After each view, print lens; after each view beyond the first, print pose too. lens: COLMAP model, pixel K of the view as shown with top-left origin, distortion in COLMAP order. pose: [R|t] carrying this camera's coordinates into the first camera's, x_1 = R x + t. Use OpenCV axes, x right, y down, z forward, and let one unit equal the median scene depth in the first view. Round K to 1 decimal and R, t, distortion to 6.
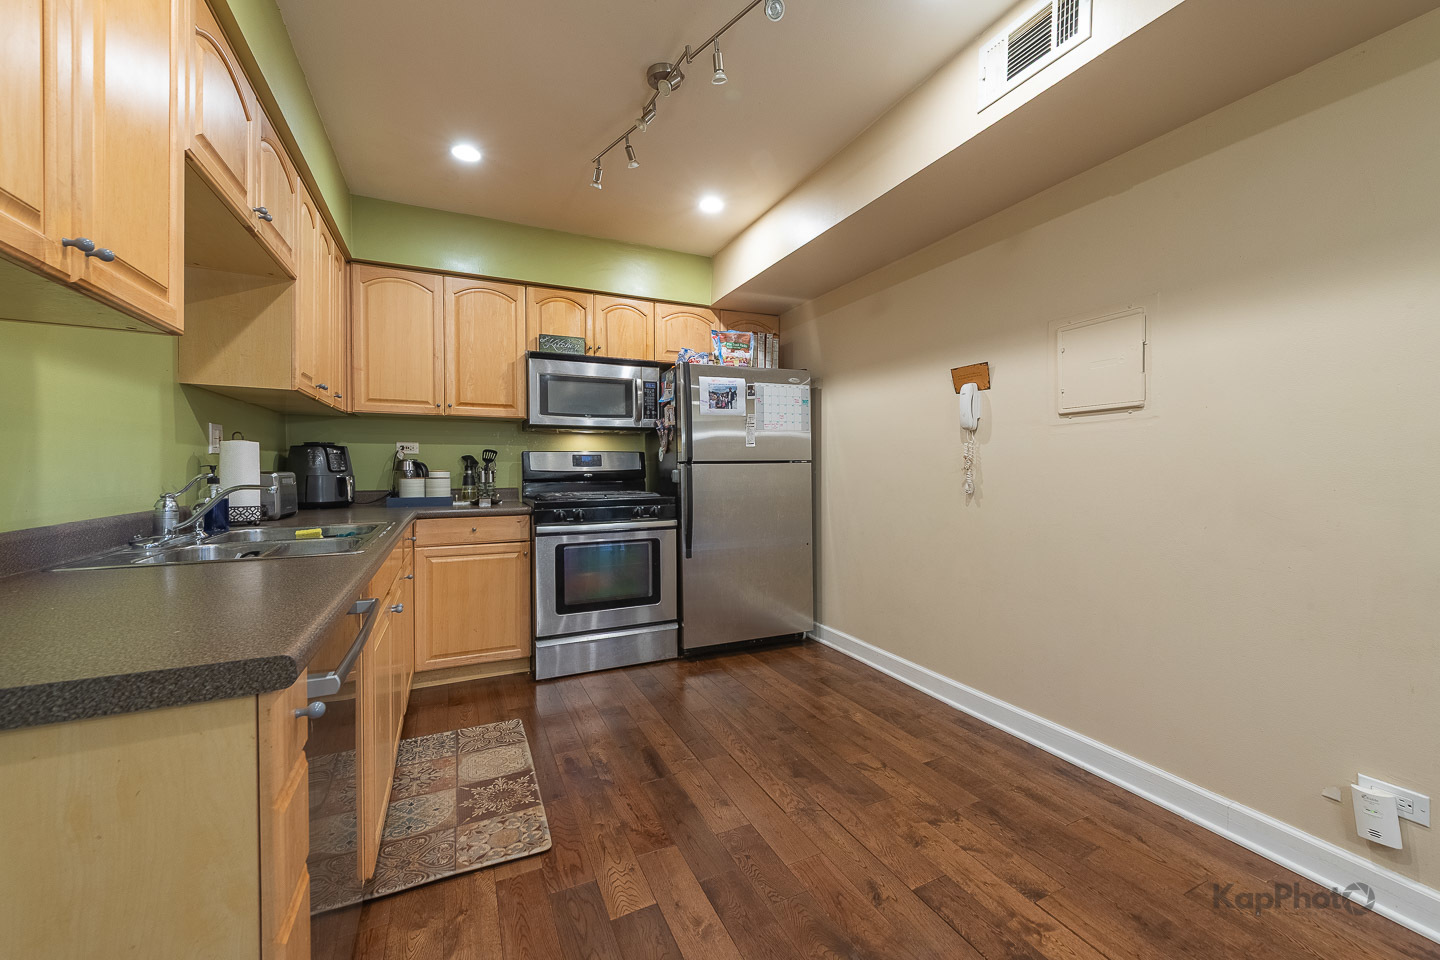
lens RADIAL K [[577.2, 0, 660.1], [0, 577.2, 477.6], [0, 0, 1]] dist [0.021431, -0.009072]
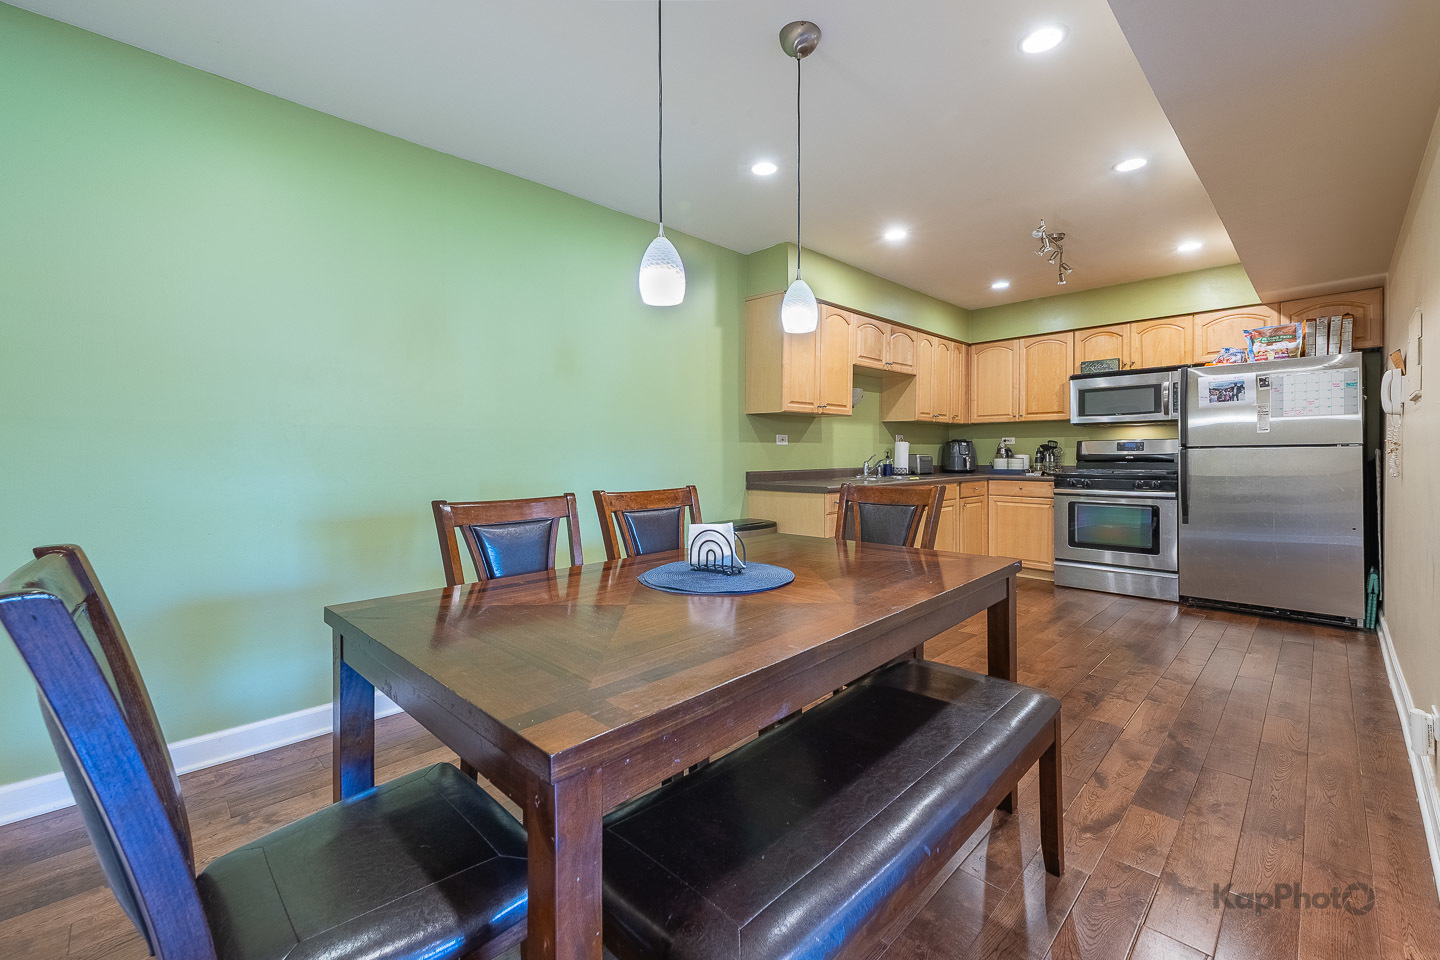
lens RADIAL K [[594.5, 0, 766.6], [0, 594.5, 457.3], [0, 0, 1]] dist [0.017781, -0.007831]
pose [[0.417346, 0.004949, -0.908734, 0.870857], [-0.012182, 0.999926, -0.000149, 0.006615], [0.908666, 0.011132, 0.417375, -0.383053]]
